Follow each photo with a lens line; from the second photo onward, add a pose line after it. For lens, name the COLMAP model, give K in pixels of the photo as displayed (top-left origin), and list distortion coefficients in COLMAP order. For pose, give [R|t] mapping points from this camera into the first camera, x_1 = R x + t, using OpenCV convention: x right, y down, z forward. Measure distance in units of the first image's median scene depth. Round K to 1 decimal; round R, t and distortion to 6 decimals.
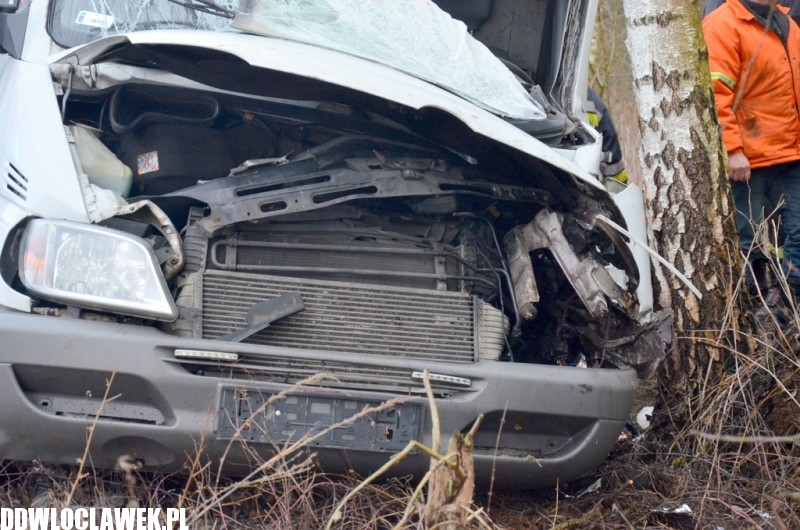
lens RADIAL K [[2370.8, 0, 398.2], [0, 2370.8, 279.5], [0, 0, 1]] dist [0.016741, 0.903386]
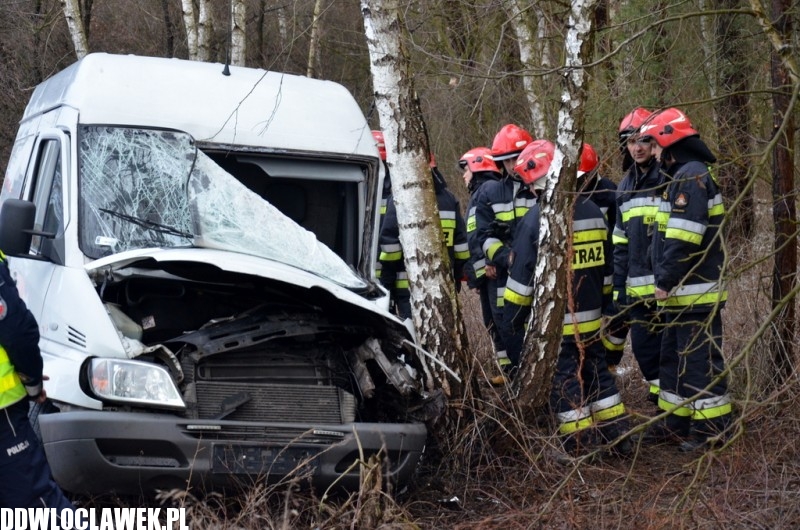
lens RADIAL K [[2263.0, 0, 399.1], [0, 2263.0, 284.6], [0, 0, 1]] dist [-0.009275, 0.659433]
pose [[0.983500, -0.046900, 0.174723, -0.220561], [0.053086, 0.998112, -0.030897, -0.015667], [-0.172944, 0.039663, 0.984133, -0.714311]]
